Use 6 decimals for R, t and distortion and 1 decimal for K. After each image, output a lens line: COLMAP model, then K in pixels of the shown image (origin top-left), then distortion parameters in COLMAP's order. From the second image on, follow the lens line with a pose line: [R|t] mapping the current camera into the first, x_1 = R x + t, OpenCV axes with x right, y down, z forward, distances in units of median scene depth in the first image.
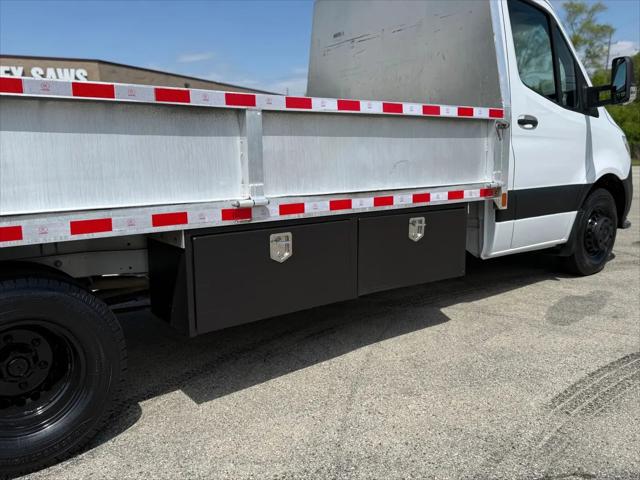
lens RADIAL K [[542.4, 0, 321.1], [0, 542.4, 237.8], [0, 0, 1]] dist [0.060404, -0.067193]
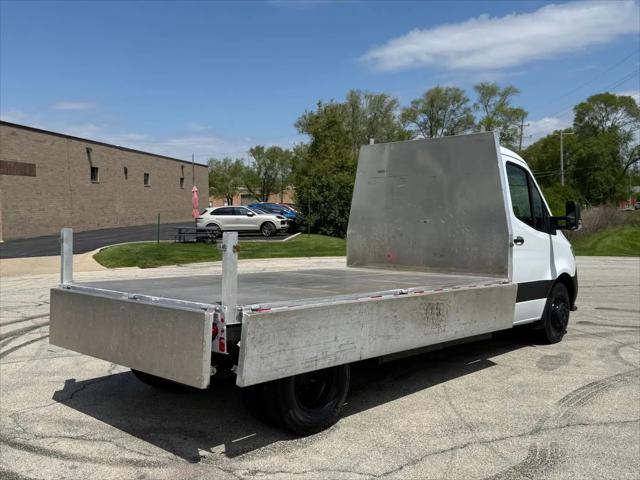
lens RADIAL K [[666.1, 0, 308.4], [0, 666.1, 238.3], [0, 0, 1]] dist [0.049847, 0.000000]
pose [[0.984175, 0.027222, 0.175097, -0.475413], [-0.004204, 0.991438, -0.130511, 0.029009], [-0.177151, 0.127709, 0.975863, -0.656922]]
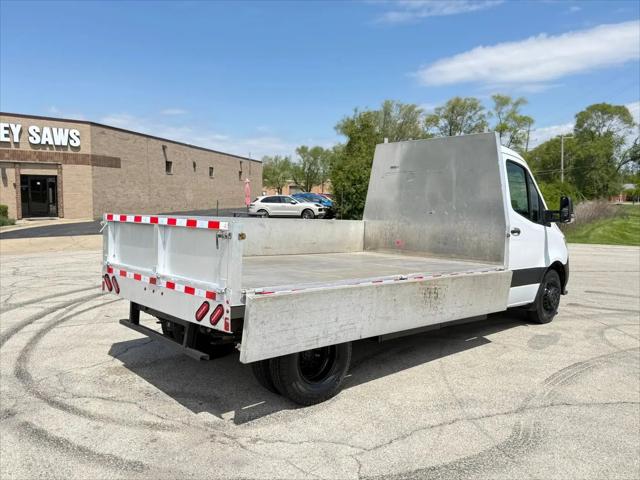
lens RADIAL K [[542.4, 0, 315.1], [0, 542.4, 243.1], [0, 0, 1]] dist [0.060404, -0.067193]
pose [[0.992251, 0.043000, 0.116569, -0.391919], [-0.032435, 0.995317, -0.091064, 0.002173], [-0.119939, 0.086578, 0.988999, -0.545226]]
